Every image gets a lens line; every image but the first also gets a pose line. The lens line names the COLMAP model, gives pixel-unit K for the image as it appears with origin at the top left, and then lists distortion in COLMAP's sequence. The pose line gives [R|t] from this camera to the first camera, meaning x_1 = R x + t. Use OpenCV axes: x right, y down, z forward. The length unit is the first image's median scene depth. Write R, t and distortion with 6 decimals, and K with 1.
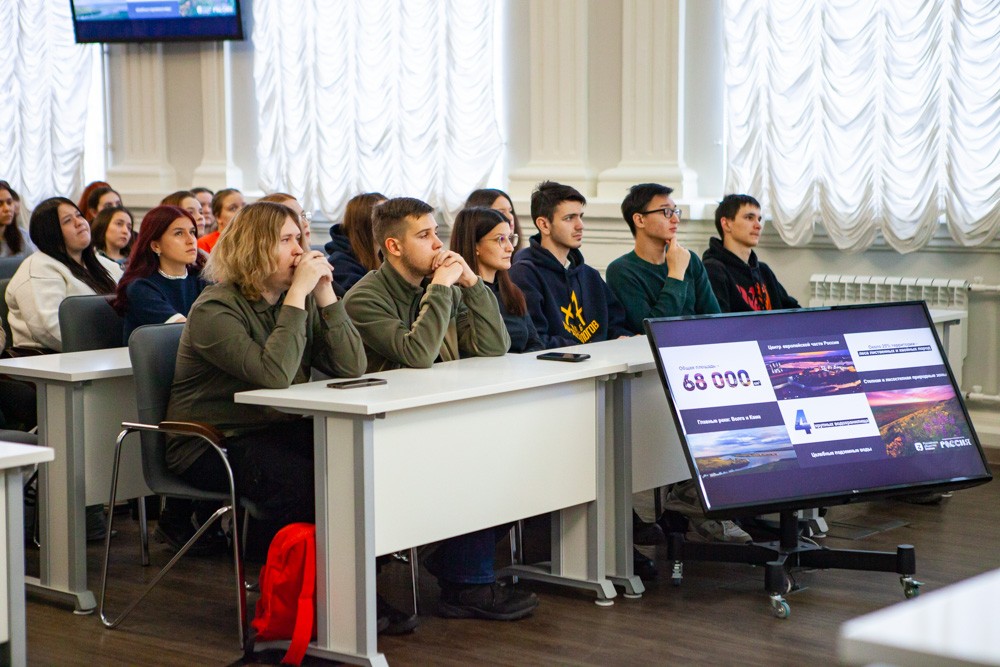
lens RADIAL K [[1929.3, 0, 500.0], [0, 1929.3, 333.5], [0, 0, 1]] dist [0.270822, -0.070046]
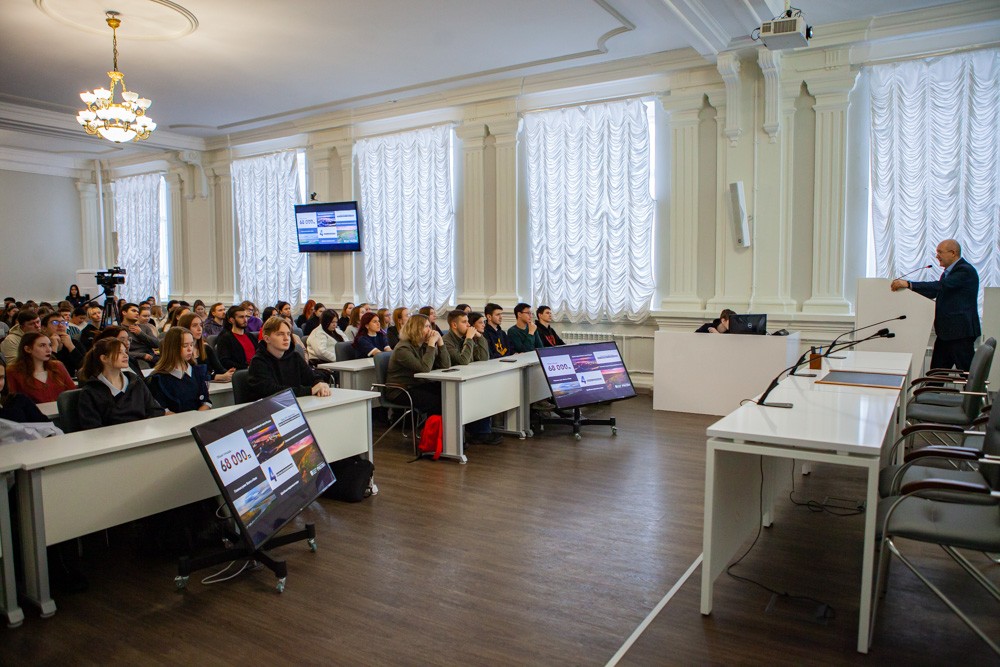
lens RADIAL K [[699.3, 0, 500.0], [0, 699.3, 333.5], [0, 0, 1]] dist [-0.001070, -0.000101]
pose [[0.991768, -0.010432, 0.127621, -0.118114], [0.013042, 0.999722, -0.019632, -0.009237], [-0.127380, 0.021135, 0.991629, -0.118610]]
